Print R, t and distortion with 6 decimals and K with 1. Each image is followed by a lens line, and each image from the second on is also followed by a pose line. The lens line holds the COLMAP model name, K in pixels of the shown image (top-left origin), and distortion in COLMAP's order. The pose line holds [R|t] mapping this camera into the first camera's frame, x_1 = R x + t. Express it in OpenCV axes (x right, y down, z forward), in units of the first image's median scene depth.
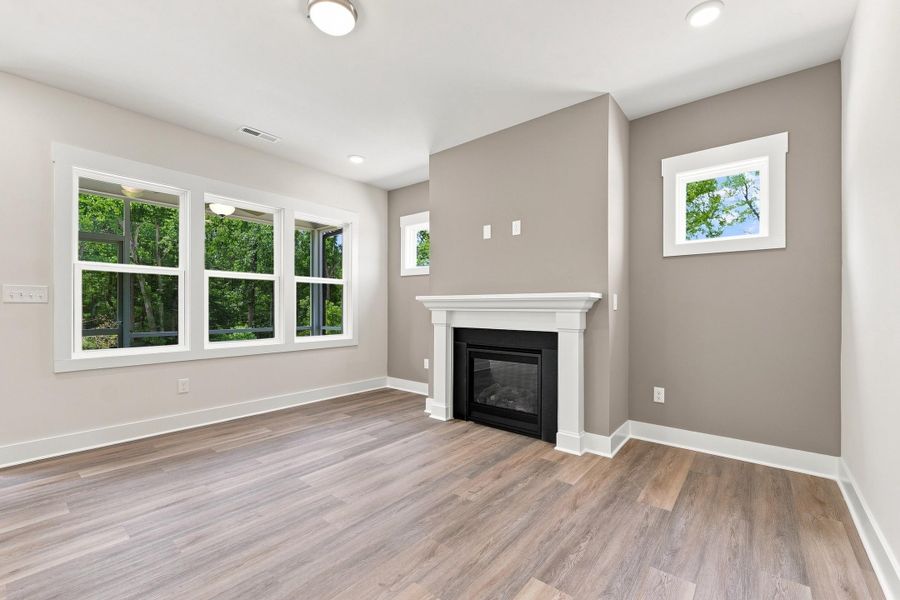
lens RADIAL K [[376.3, 0, 450.6], [0, 376.3, 305.7], [0, 0, 1]] dist [-0.000357, -0.000079]
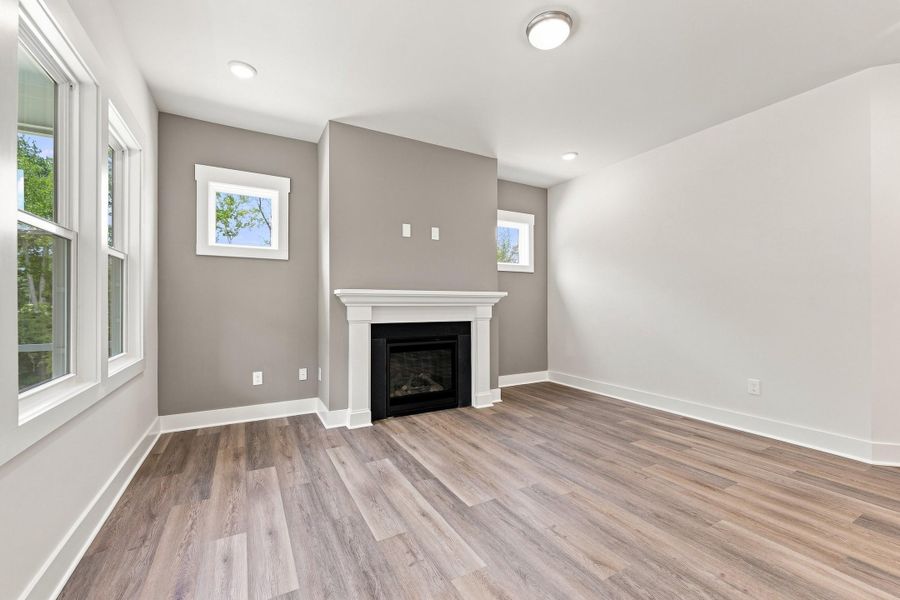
lens RADIAL K [[371.5, 0, 450.0], [0, 371.5, 300.0], [0, 0, 1]] dist [0.000553, -0.000053]
pose [[0.363742, 0.004712, 0.931488, -0.891208], [-0.003692, 0.999987, -0.003617, 0.001657], [-0.931492, -0.002124, 0.363755, 0.552603]]
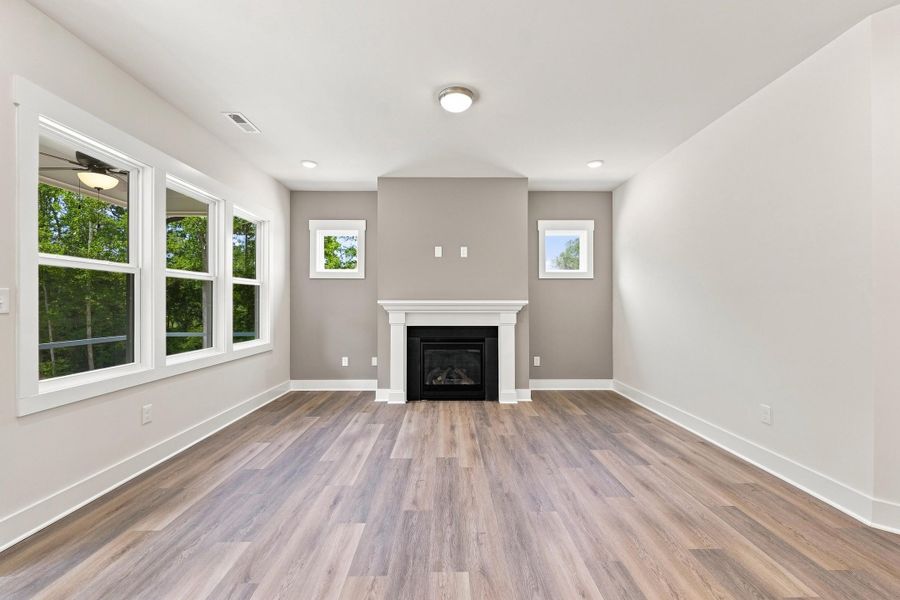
lens RADIAL K [[371.5, 0, 450.0], [0, 371.5, 300.0], [0, 0, 1]] dist [0.000553, -0.000053]
pose [[0.765276, 0.003086, 0.643695, -0.756769], [-0.000829, 0.999992, -0.003809, -0.025739], [-0.643702, 0.002381, 0.765273, -0.010623]]
